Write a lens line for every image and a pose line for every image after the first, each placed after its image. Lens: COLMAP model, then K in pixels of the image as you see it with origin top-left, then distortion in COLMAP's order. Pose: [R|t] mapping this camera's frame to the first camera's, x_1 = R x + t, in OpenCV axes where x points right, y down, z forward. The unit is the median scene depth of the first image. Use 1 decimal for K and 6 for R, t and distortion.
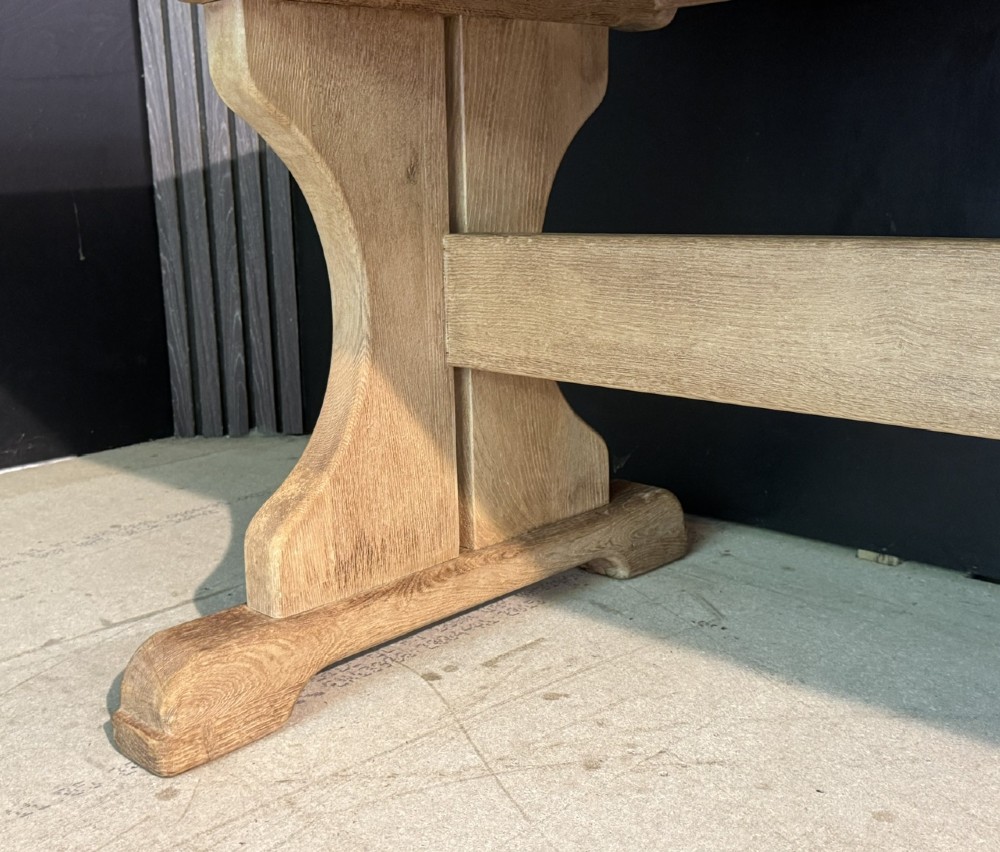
lens RADIAL K [[1169.6, 0, 421.0], [0, 1169.6, 427.2], [0, 0, 1]] dist [0.233541, -0.543236]
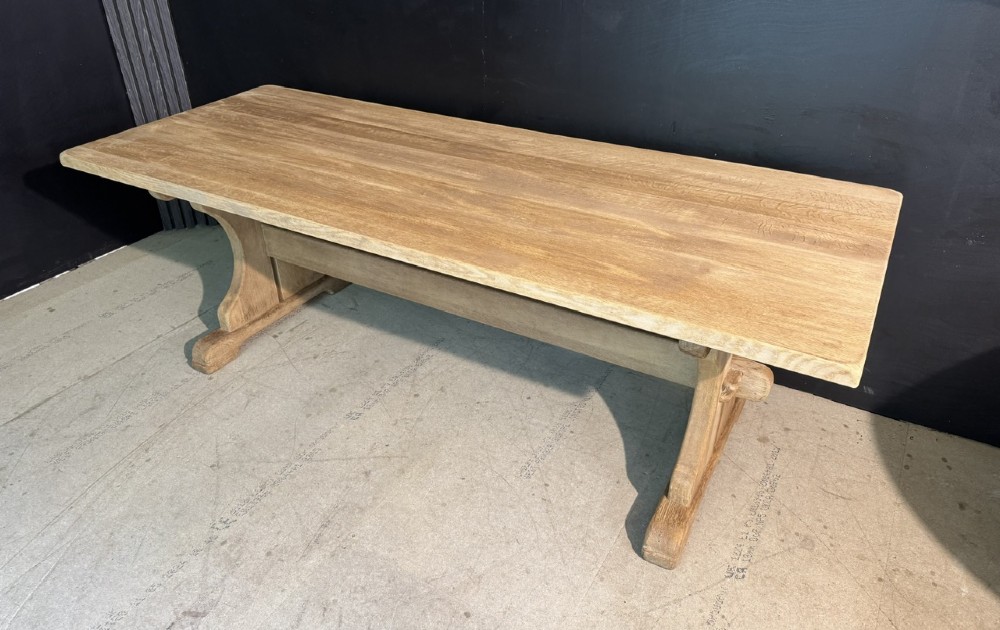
lens RADIAL K [[703.8, 0, 500.0], [0, 703.8, 315.0], [0, 0, 1]] dist [0.083785, -0.119486]
pose [[0.957364, -0.124080, 0.260881, 0.117370], [0.031225, 0.942216, 0.333549, -0.604601], [-0.287193, -0.311182, 0.905917, -1.275988]]
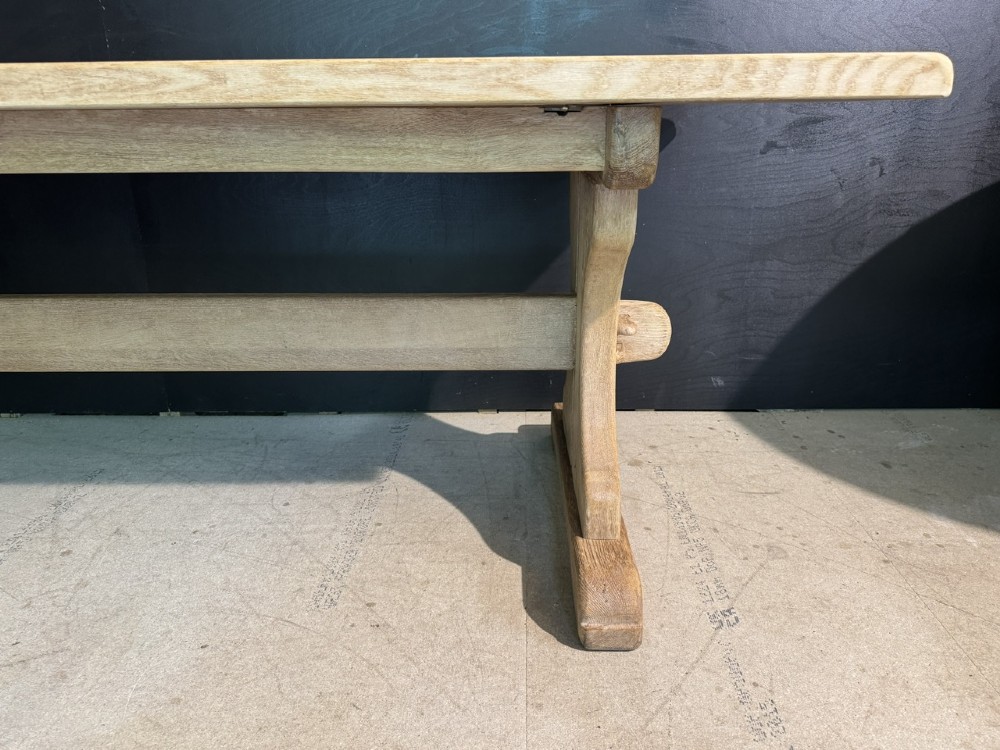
lens RADIAL K [[740.6, 0, 503.5], [0, 740.6, 378.0], [0, 0, 1]] dist [0.081374, -0.110019]
pose [[0.701745, -0.202006, 0.683189, 0.131623], [0.137752, 0.979335, 0.148077, -0.038858], [-0.698984, -0.009802, 0.715070, -0.693017]]
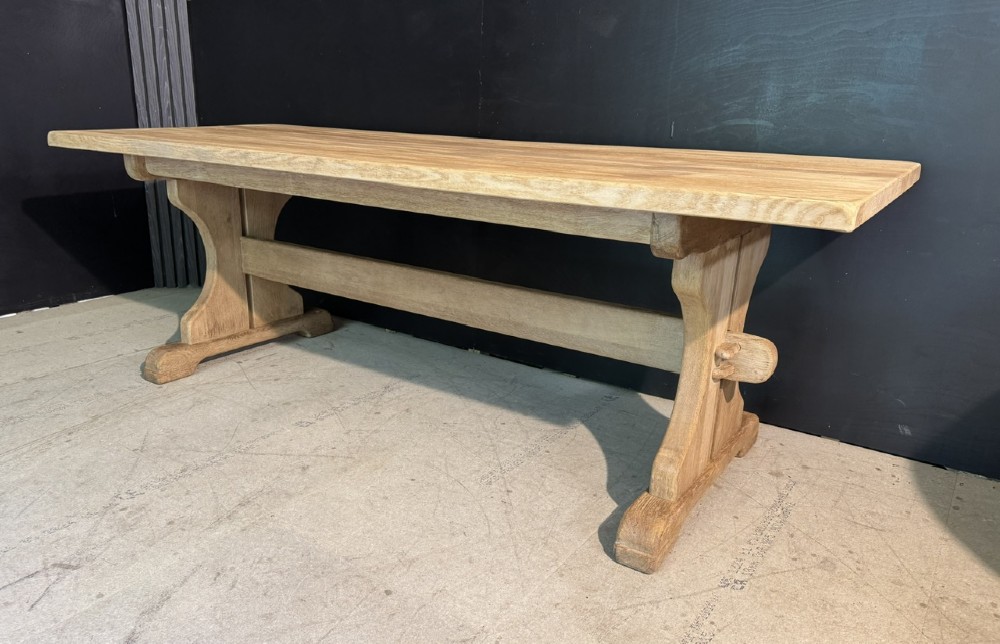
lens RADIAL K [[737.2, 0, 475.2], [0, 737.2, 340.9], [0, 0, 1]] dist [0.078350, -0.102186]
pose [[0.978516, -0.001202, 0.206170, 0.245538], [-0.018215, 0.995569, 0.092256, -0.070510], [-0.205367, -0.094029, 0.974158, -1.314167]]
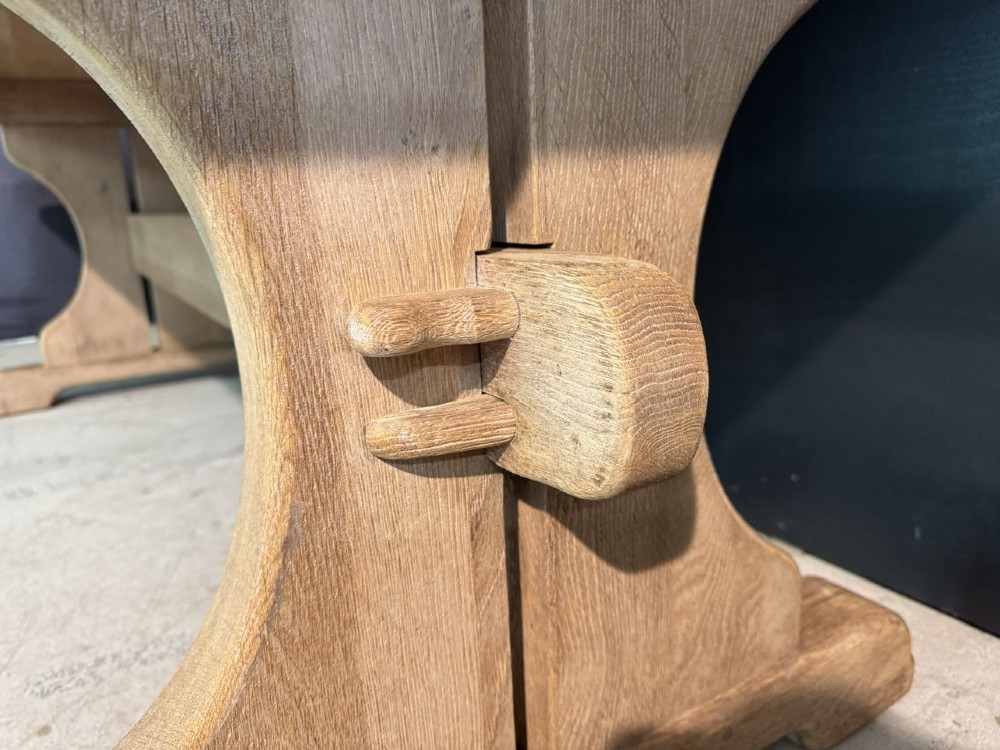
lens RADIAL K [[701.8, 0, 501.1], [0, 701.8, 378.4], [0, 0, 1]] dist [0.124818, -0.164959]
pose [[0.979494, 0.044452, -0.196511, 1.076590], [-0.036091, 0.998293, 0.045929, 0.076668], [0.198217, -0.037895, 0.979425, -0.303162]]
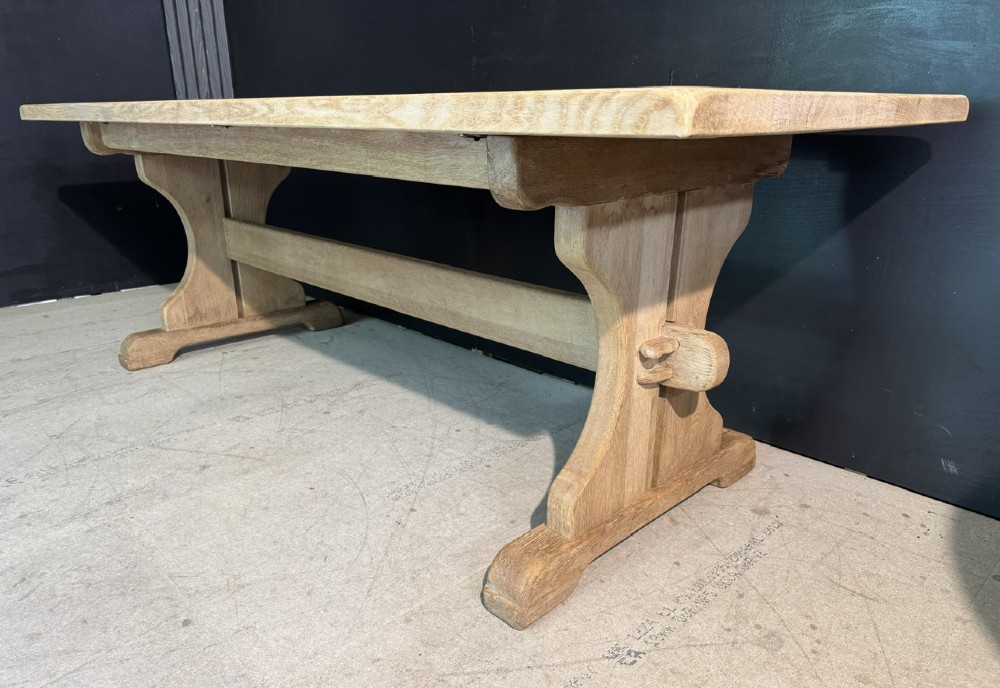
lens RADIAL K [[706.6, 0, 498.3], [0, 706.6, 381.2], [0, 0, 1]] dist [0.079922, -0.105921]
pose [[0.998988, 0.033334, 0.030205, 0.741067], [-0.037141, 0.990043, 0.135775, -0.012916], [-0.025378, -0.136760, 0.990279, -1.054208]]
